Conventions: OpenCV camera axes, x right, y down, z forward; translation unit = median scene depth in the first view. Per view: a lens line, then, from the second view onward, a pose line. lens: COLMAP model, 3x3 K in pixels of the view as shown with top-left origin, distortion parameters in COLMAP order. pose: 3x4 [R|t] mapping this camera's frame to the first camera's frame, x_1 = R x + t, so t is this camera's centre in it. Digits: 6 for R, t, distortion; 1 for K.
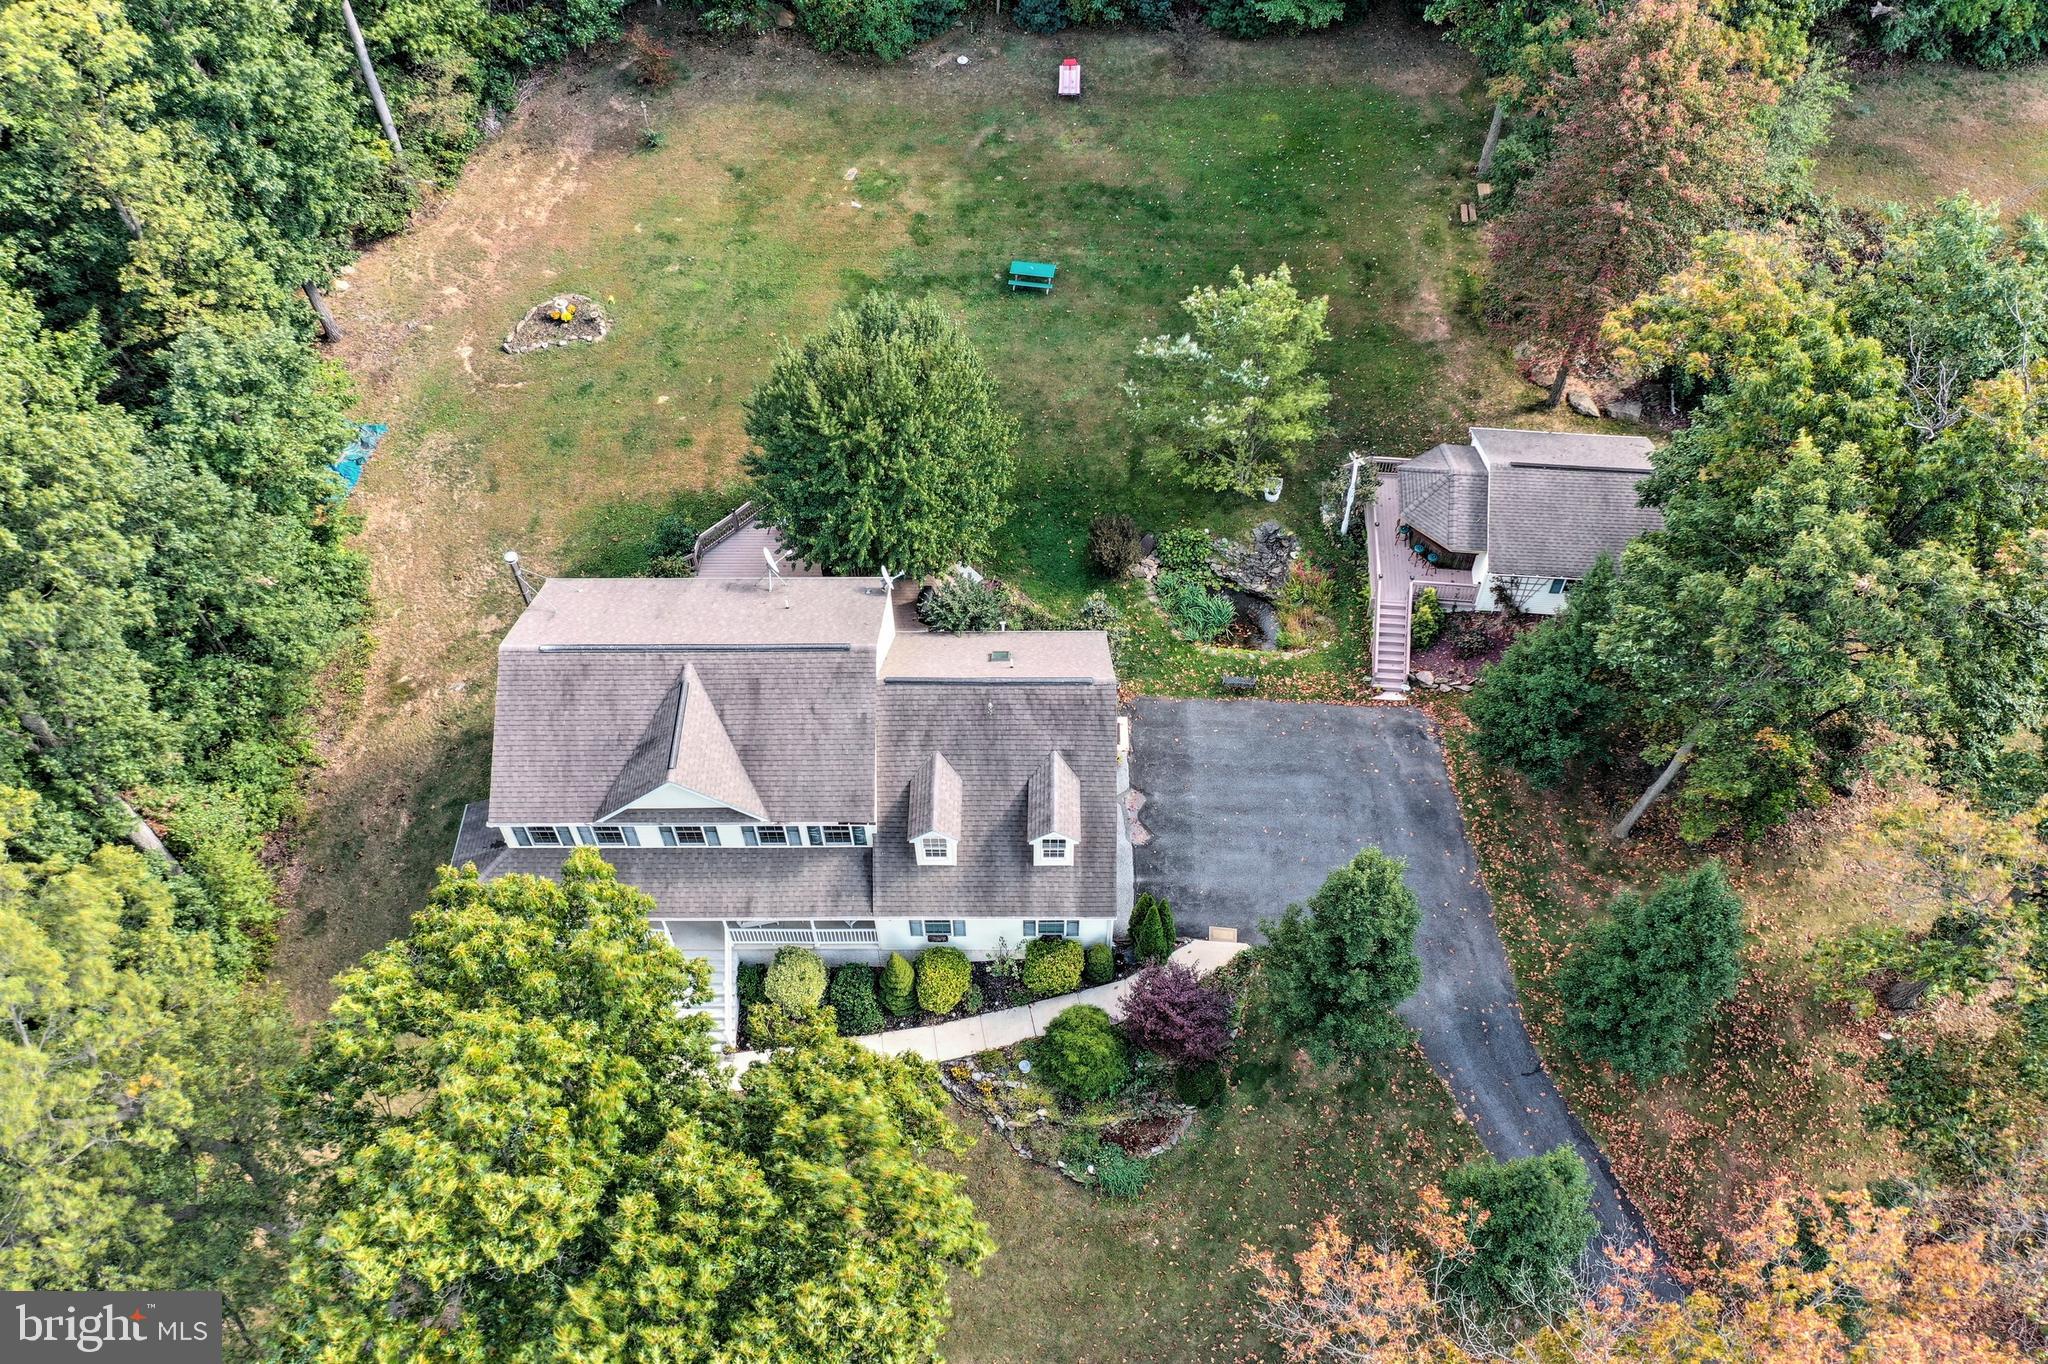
lens RADIAL K [[1642.8, 0, 1024.0], [0, 1642.8, 682.0], [0, 0, 1]] dist [-0.010627, 0.004693]
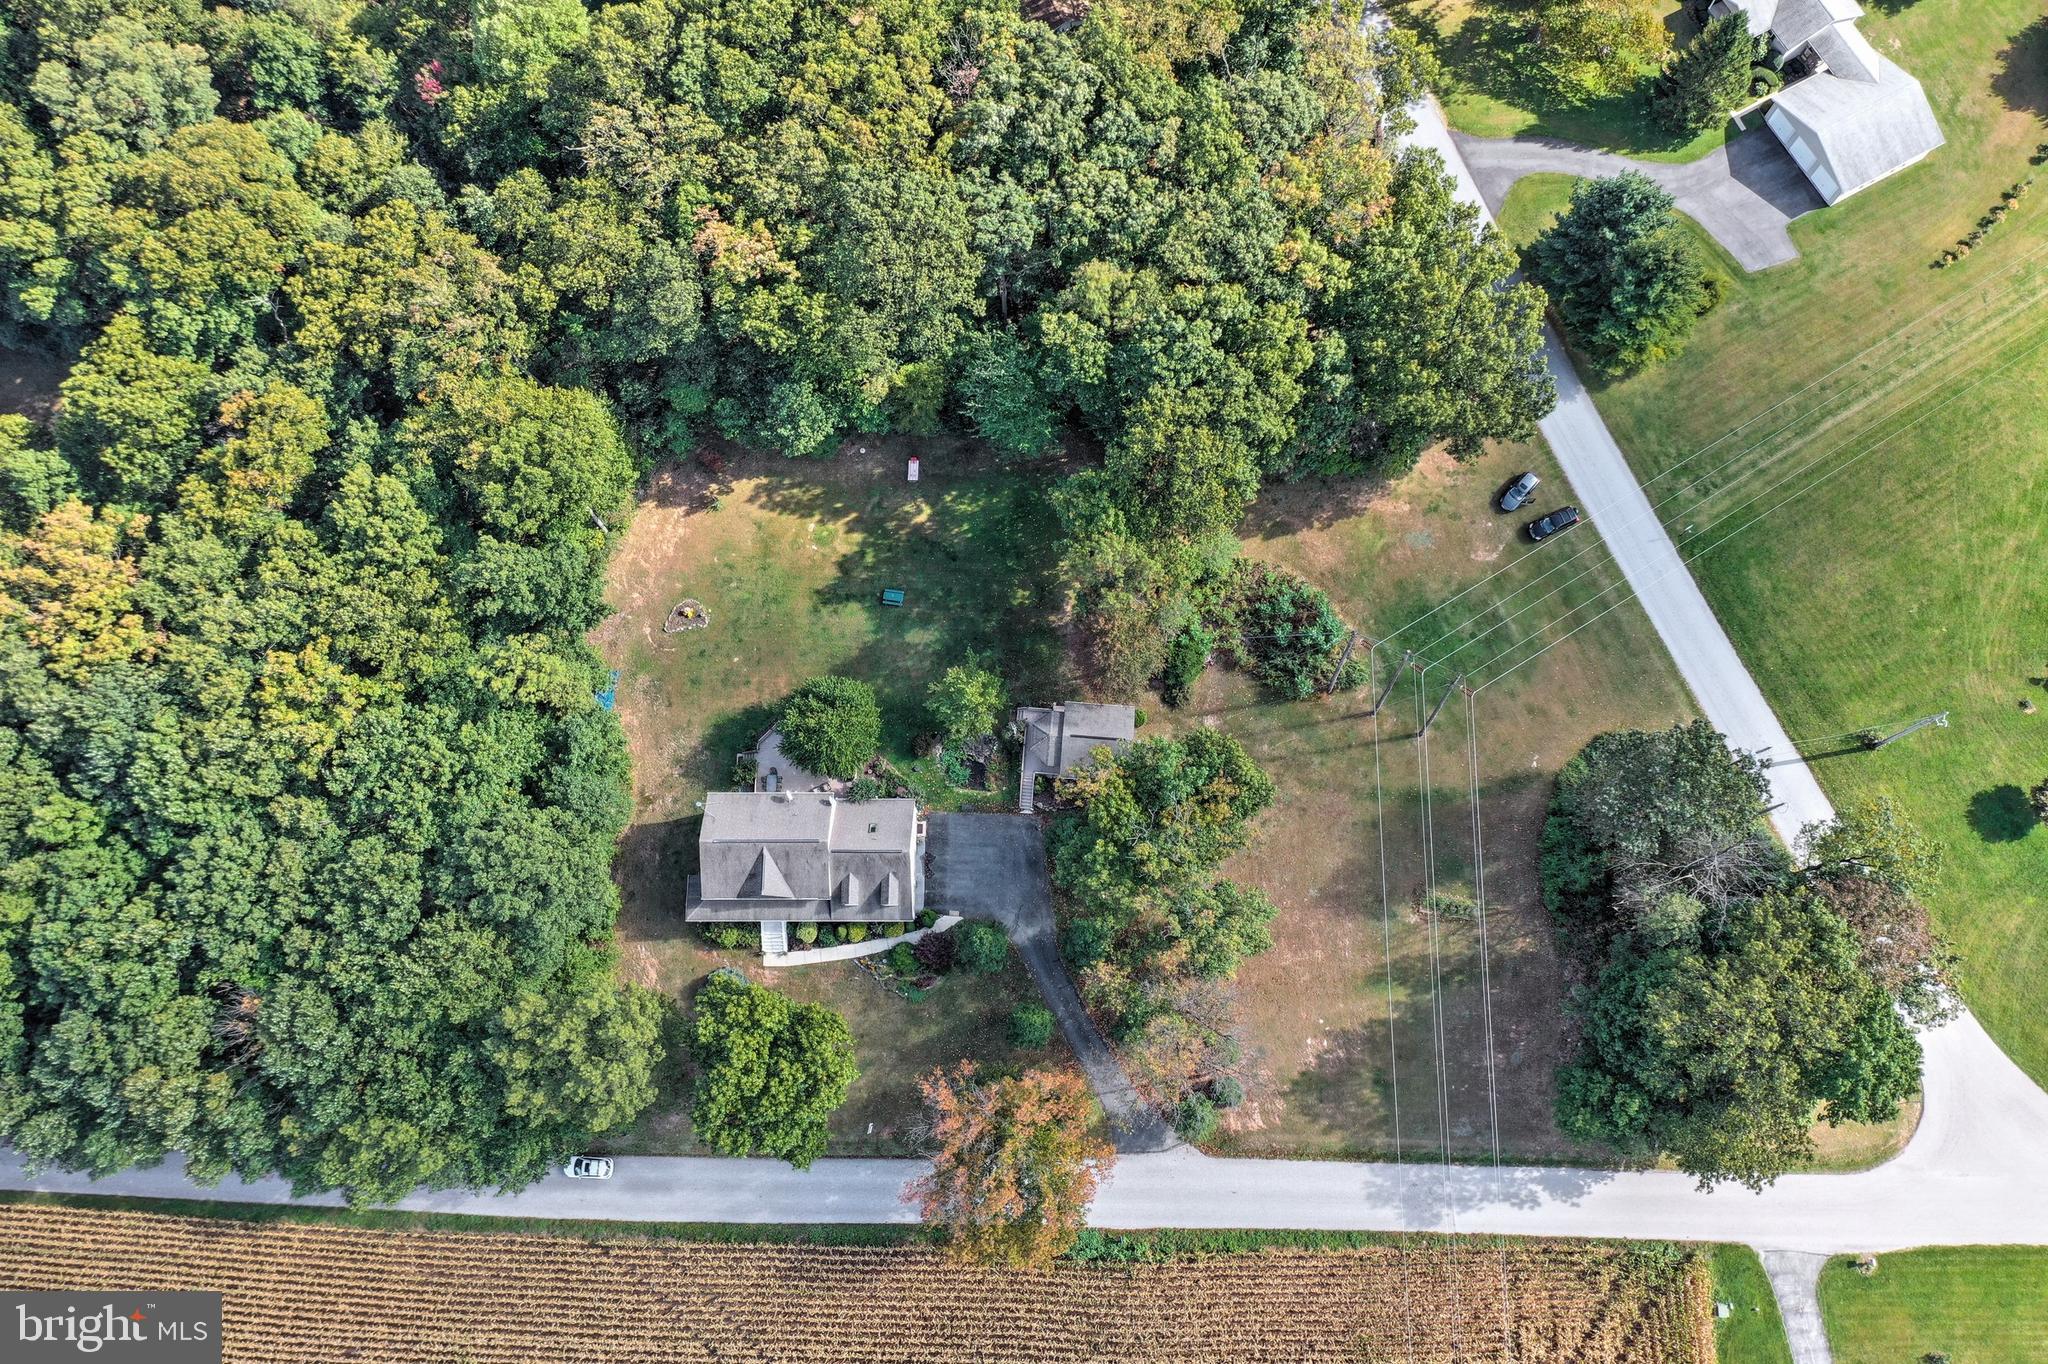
lens RADIAL K [[1642.8, 0, 1024.0], [0, 1642.8, 682.0], [0, 0, 1]] dist [-0.010627, 0.004693]
pose [[0.999997, 0.000986, -0.002165, 0.225017], [-0.000050, 0.918598, 0.395193, -1.222492], [0.002379, -0.395191, 0.918596, -1.336634]]
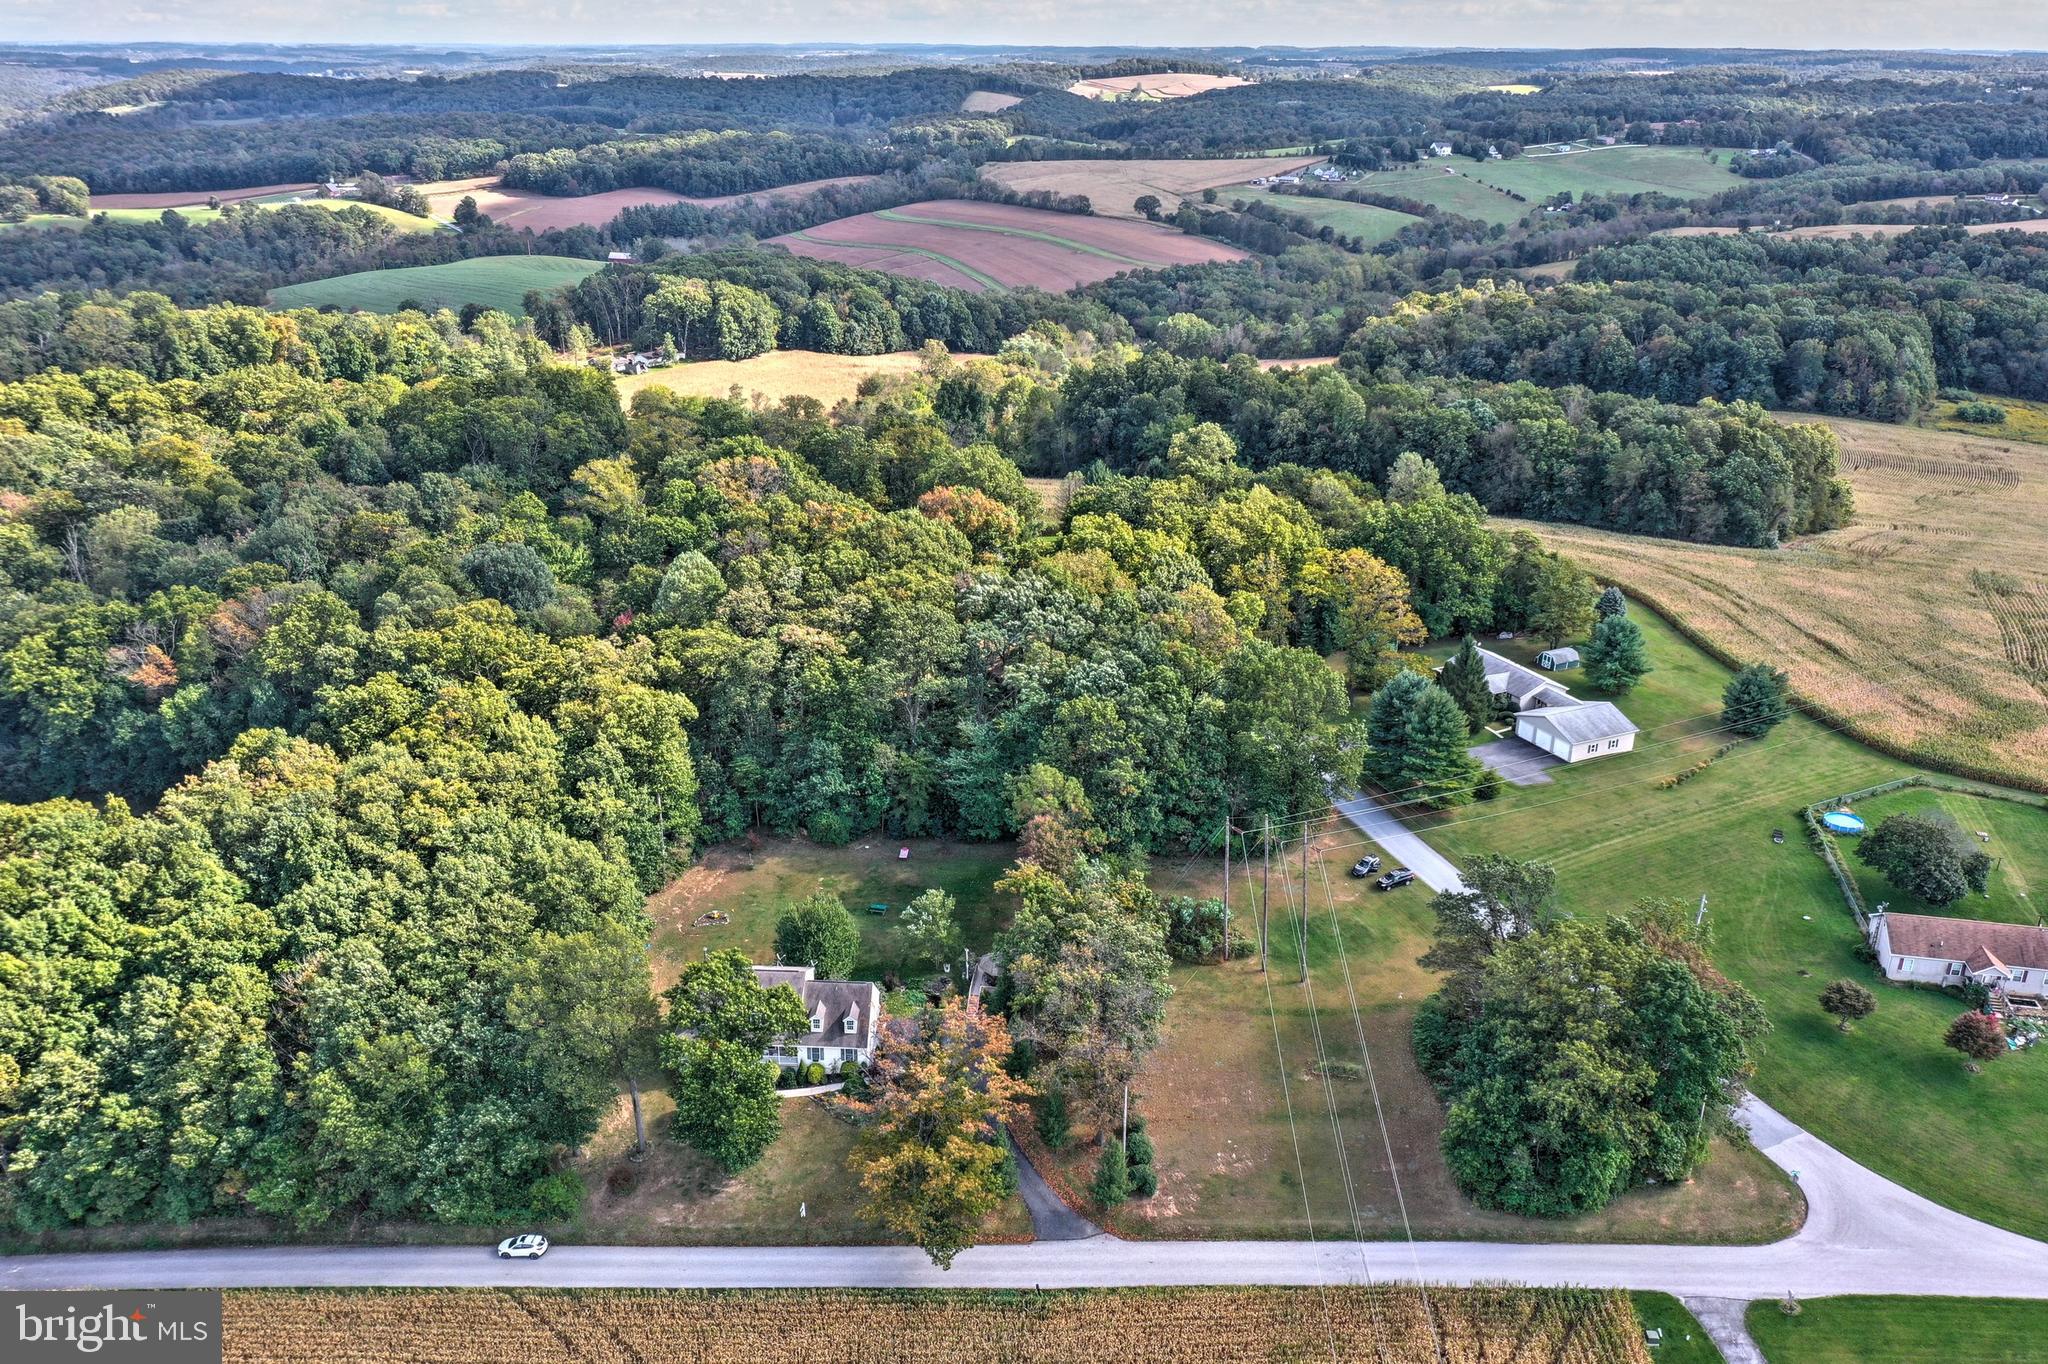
lens RADIAL K [[1771.4, 0, 1024.0], [0, 1771.4, 682.0], [0, 0, 1]] dist [-0.006158, -0.004668]
pose [[0.999038, 0.025454, -0.035715, 0.423119], [-0.040396, 0.851147, -0.523371, 1.206575], [0.017077, 0.524310, 0.851356, -2.166926]]
